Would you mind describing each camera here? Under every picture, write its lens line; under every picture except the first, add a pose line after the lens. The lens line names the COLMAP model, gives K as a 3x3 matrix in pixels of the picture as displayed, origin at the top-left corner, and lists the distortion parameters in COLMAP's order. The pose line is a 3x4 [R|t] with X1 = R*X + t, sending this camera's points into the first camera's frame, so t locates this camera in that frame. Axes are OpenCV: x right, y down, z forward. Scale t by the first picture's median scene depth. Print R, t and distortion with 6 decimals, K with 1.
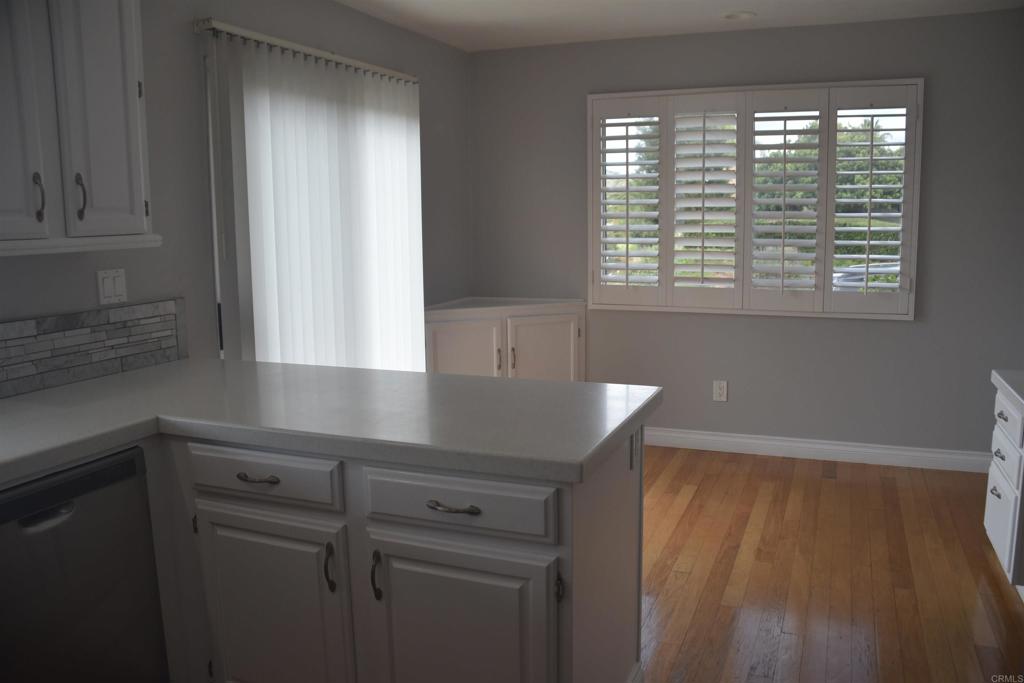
lens RADIAL K [[830.5, 0, 515.7], [0, 830.5, 344.7], [0, 0, 1]] dist [-0.172714, 0.127387]
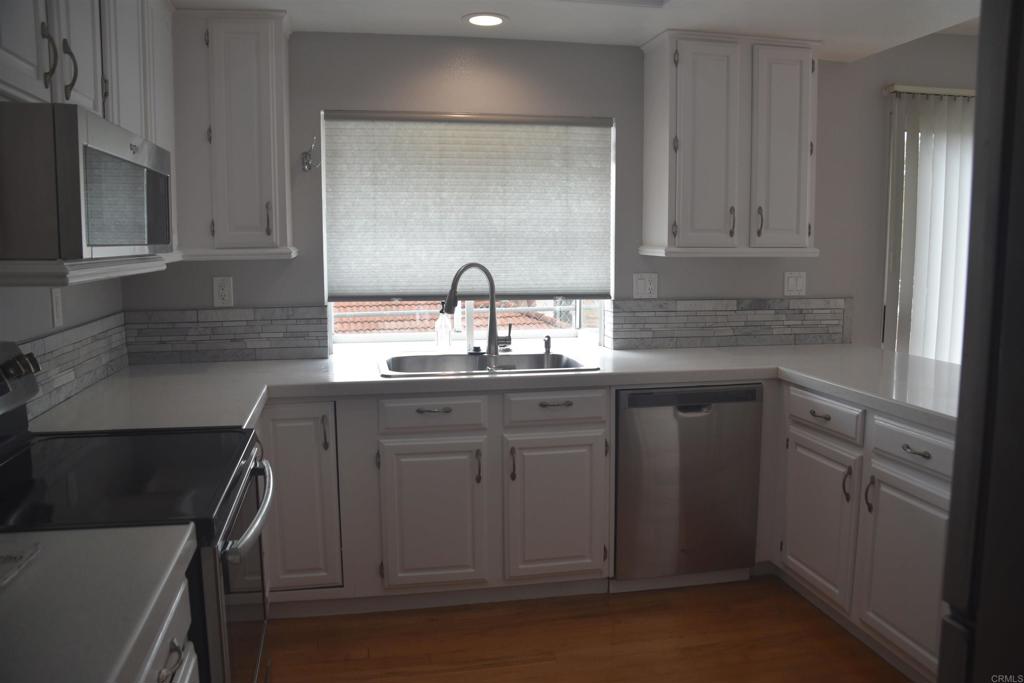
lens RADIAL K [[830.5, 0, 507.8], [0, 830.5, 344.6], [0, 0, 1]] dist [-0.172714, 0.127387]
pose [[0.548005, 0.114267, -0.828634, 0.489634], [-0.131724, 0.990054, 0.049413, 0.034322], [0.826038, 0.082072, 0.557606, -0.251229]]
